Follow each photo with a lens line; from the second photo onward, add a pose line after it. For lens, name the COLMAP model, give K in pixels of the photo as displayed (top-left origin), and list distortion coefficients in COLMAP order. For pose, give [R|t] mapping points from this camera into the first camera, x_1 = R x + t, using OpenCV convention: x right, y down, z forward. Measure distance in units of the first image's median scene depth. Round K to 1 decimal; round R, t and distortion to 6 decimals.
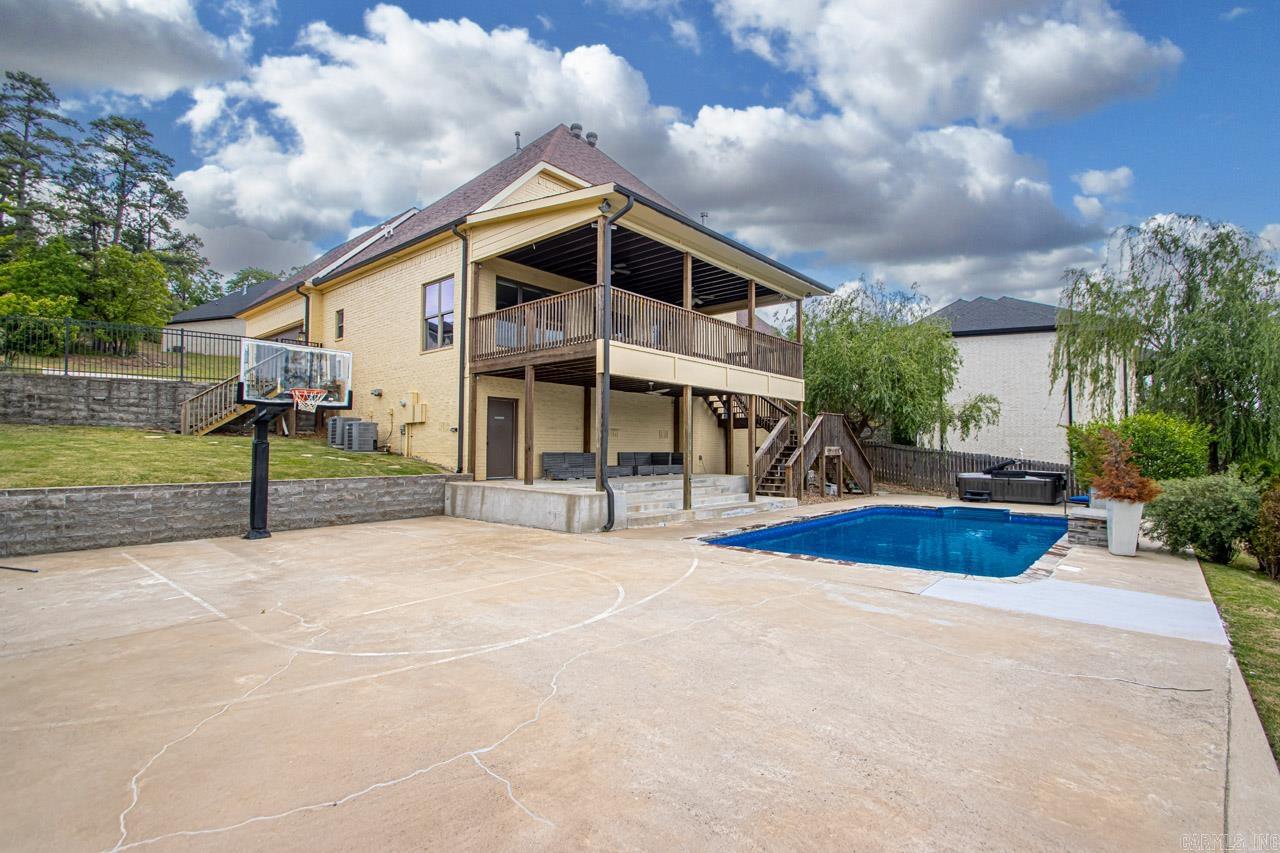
lens RADIAL K [[561.8, 0, 640.0], [0, 561.8, 426.5], [0, 0, 1]] dist [-0.009344, -0.000141]
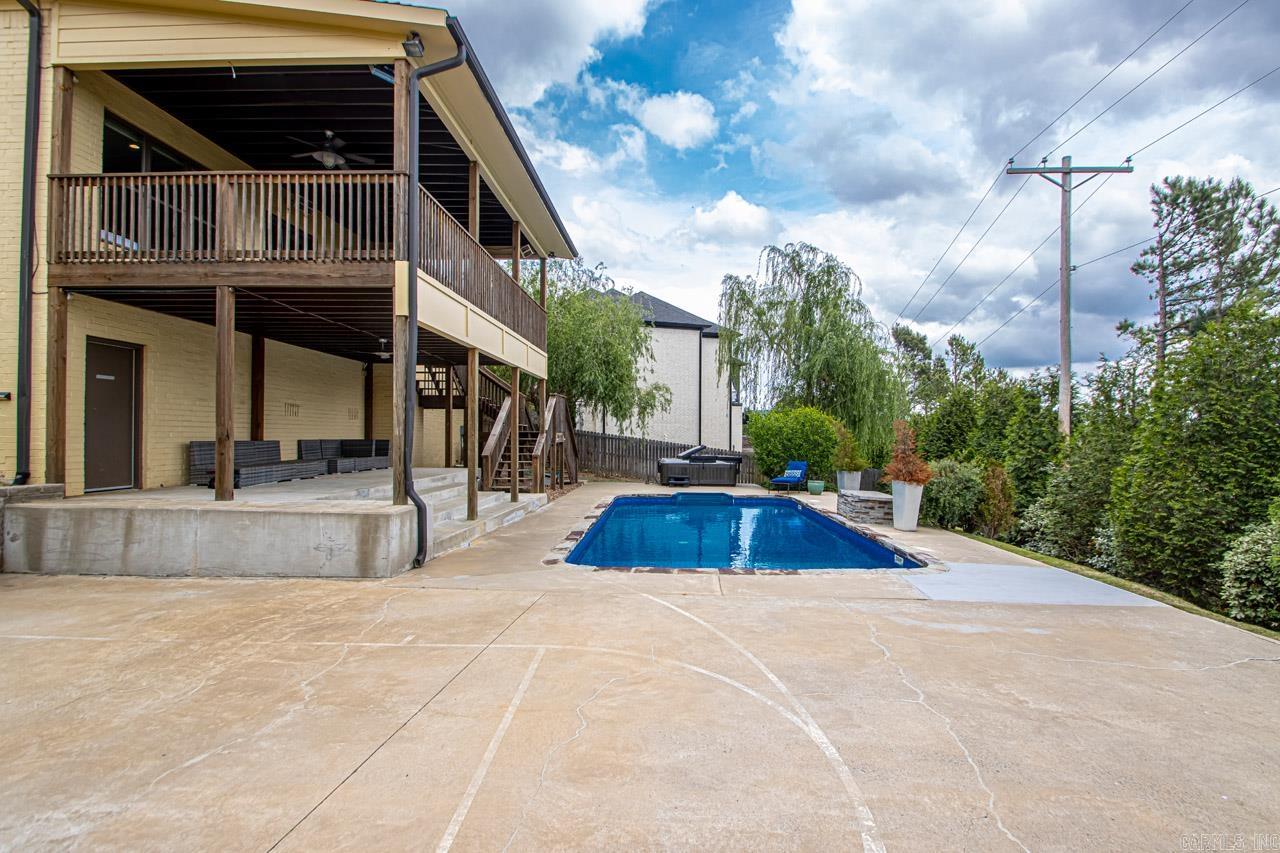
lens RADIAL K [[608.5, 0, 619.0], [0, 608.5, 431.8], [0, 0, 1]] dist [0.019627, -0.019190]
pose [[0.785486, 0.004444, 0.618863, -0.280620], [-0.029152, 0.999130, 0.029826, 0.005798], [-0.618192, -0.041469, 0.784932, 0.292138]]
